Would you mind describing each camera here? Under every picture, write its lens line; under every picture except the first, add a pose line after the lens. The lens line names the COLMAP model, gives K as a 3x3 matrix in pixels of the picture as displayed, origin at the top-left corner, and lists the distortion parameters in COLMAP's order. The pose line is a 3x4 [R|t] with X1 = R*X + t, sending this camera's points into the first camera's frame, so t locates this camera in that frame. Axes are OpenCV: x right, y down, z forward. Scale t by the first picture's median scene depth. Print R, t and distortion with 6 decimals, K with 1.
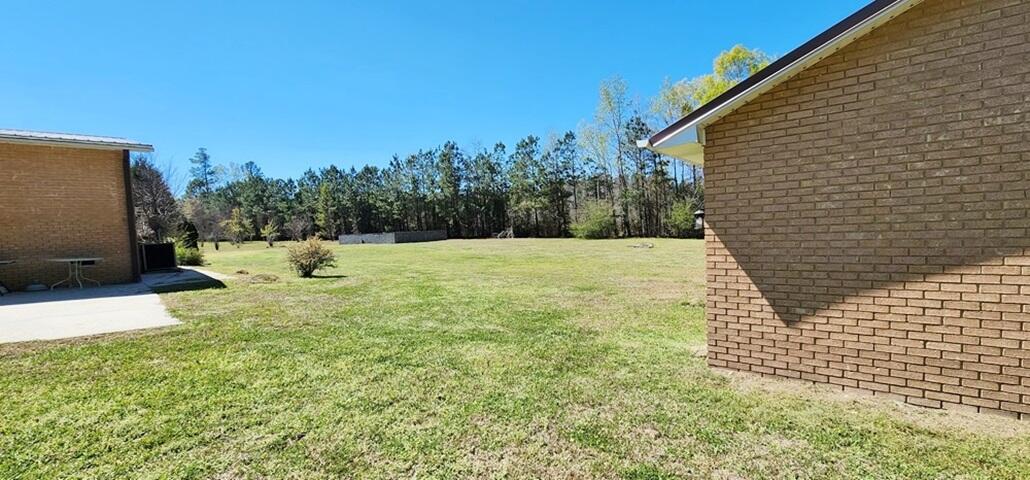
lens RADIAL K [[421.1, 0, 514.4], [0, 421.1, 246.0], [0, 0, 1]] dist [0.000017, -0.000189]
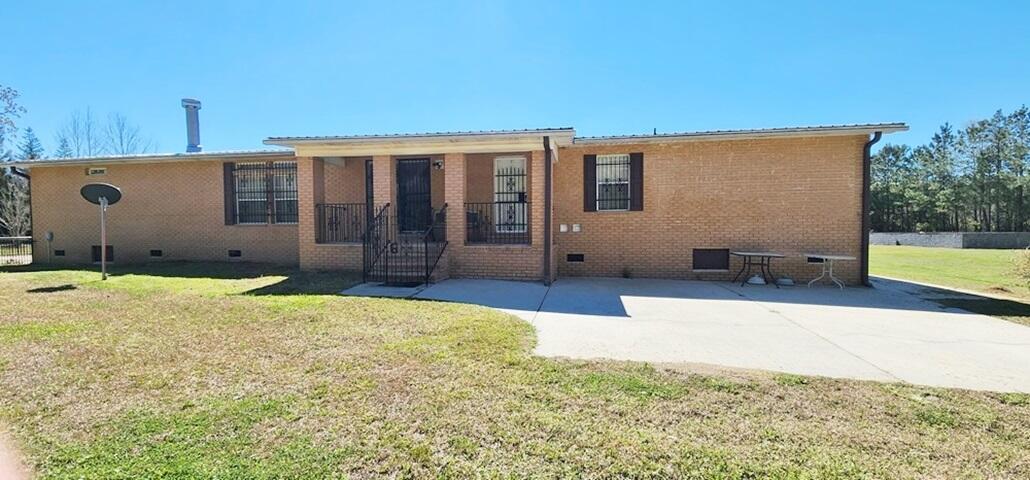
lens RADIAL K [[421.1, 0, 514.4], [0, 421.1, 246.0], [0, 0, 1]] dist [0.000017, -0.000189]
pose [[0.568081, 0.071174, -0.819889, -0.099503], [-0.058450, 0.997227, 0.046070, 0.000867], [0.820895, 0.021751, 0.570665, -0.013460]]
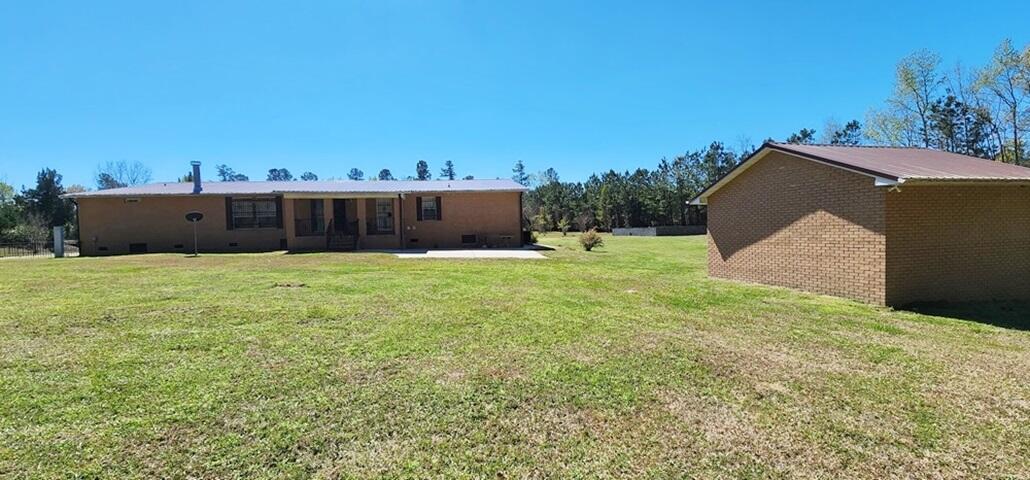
lens RADIAL K [[421.1, 0, 514.4], [0, 421.1, 246.0], [0, 0, 1]] dist [0.000017, -0.000189]
pose [[0.805310, 0.045149, -0.591132, 0.075569], [-0.036086, 0.998980, 0.027139, 0.002793], [0.591754, -0.000523, 0.806118, -0.151877]]
